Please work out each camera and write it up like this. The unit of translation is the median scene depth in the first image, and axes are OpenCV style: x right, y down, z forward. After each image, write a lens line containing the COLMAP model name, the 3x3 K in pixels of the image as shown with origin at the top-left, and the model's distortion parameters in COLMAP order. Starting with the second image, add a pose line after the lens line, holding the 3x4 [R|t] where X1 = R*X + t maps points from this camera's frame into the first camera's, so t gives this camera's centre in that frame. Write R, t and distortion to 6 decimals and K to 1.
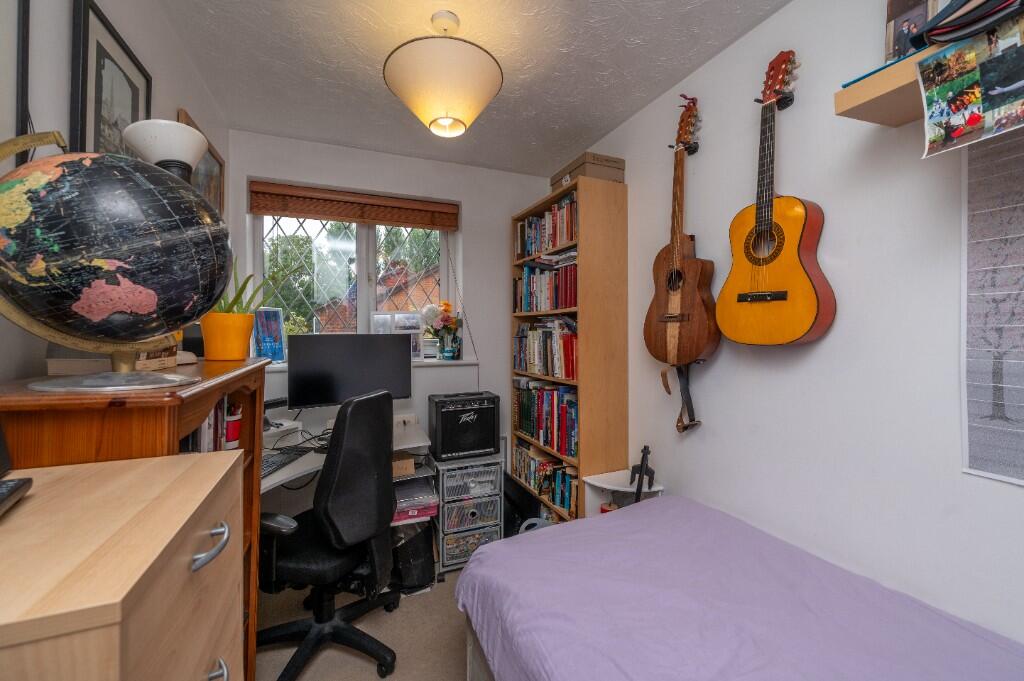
lens RADIAL K [[422.8, 0, 492.5], [0, 422.8, 326.0], [0, 0, 1]] dist [-0.007688, 0.000025]
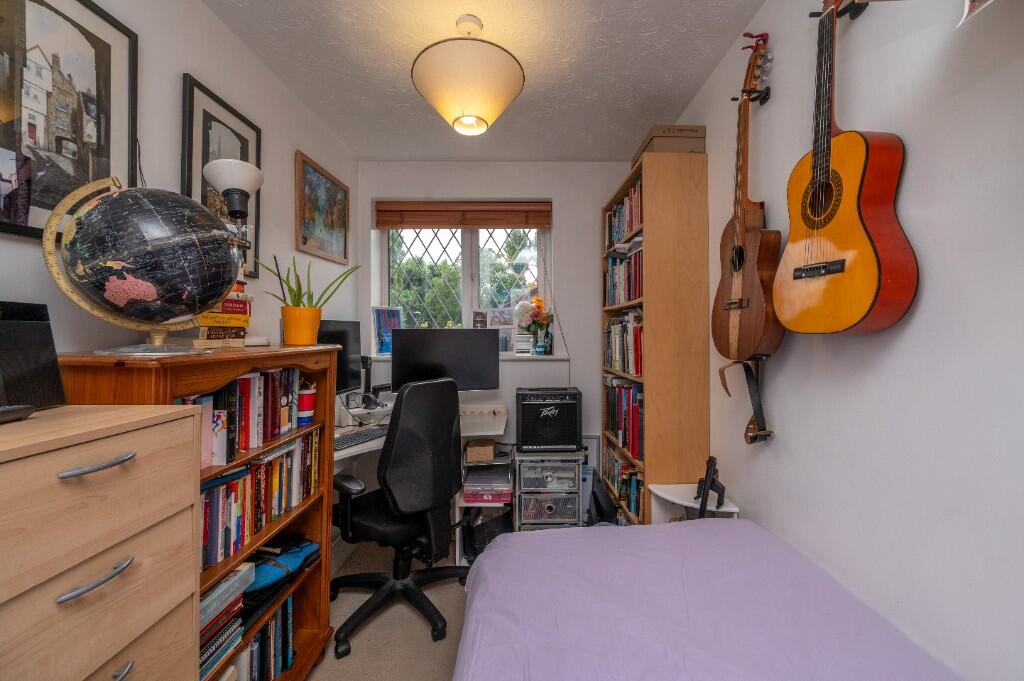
lens RADIAL K [[411.0, 0, 512.3], [0, 411.0, 327.6], [0, 0, 1]] dist [-0.008693, -0.000045]
pose [[0.927284, -0.003283, -0.374344, 0.259297], [0.002194, 0.999992, -0.003335, 0.022251], [0.374351, 0.002271, 0.927284, 0.071723]]
